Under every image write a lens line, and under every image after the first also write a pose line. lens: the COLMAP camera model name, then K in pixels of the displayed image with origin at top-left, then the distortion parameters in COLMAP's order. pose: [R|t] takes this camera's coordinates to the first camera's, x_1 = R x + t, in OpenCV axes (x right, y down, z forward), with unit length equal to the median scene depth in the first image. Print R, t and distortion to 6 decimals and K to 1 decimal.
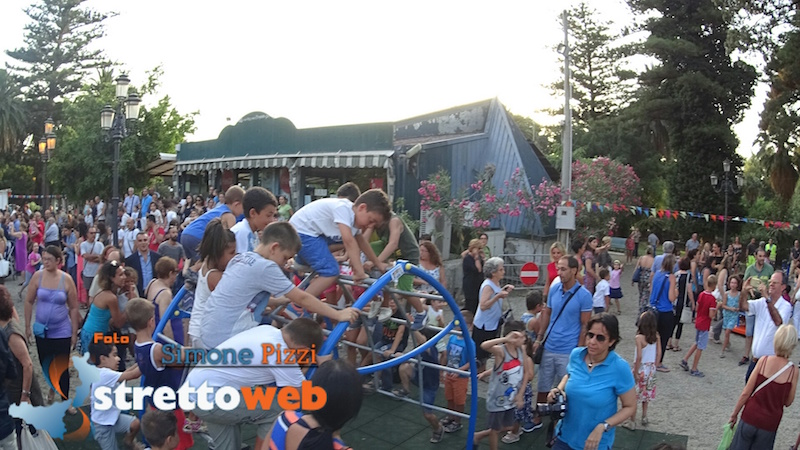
lens RADIAL K [[488.4, 0, 389.2], [0, 488.4, 232.1], [0, 0, 1]] dist [-0.347546, 0.112817]
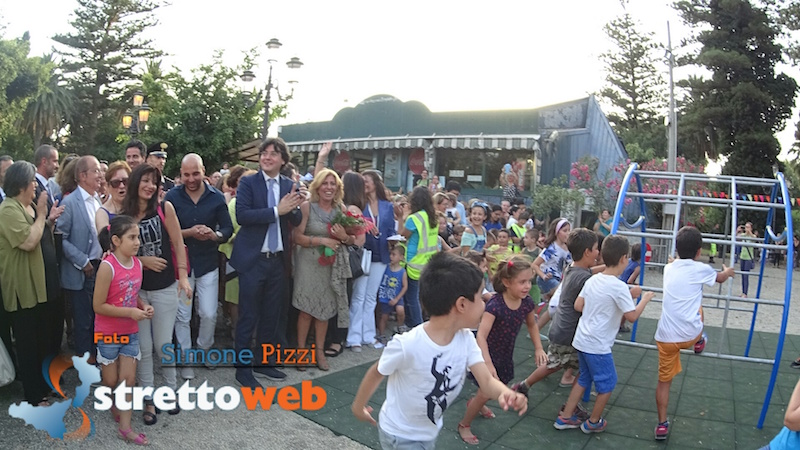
lens RADIAL K [[488.4, 0, 389.2], [0, 488.4, 232.1], [0, 0, 1]] dist [-0.347546, 0.112817]
pose [[0.999103, 0.024063, -0.034842, -0.145687], [-0.024554, 0.999604, -0.013736, 0.036391], [0.034497, 0.014579, 0.999298, -0.022599]]
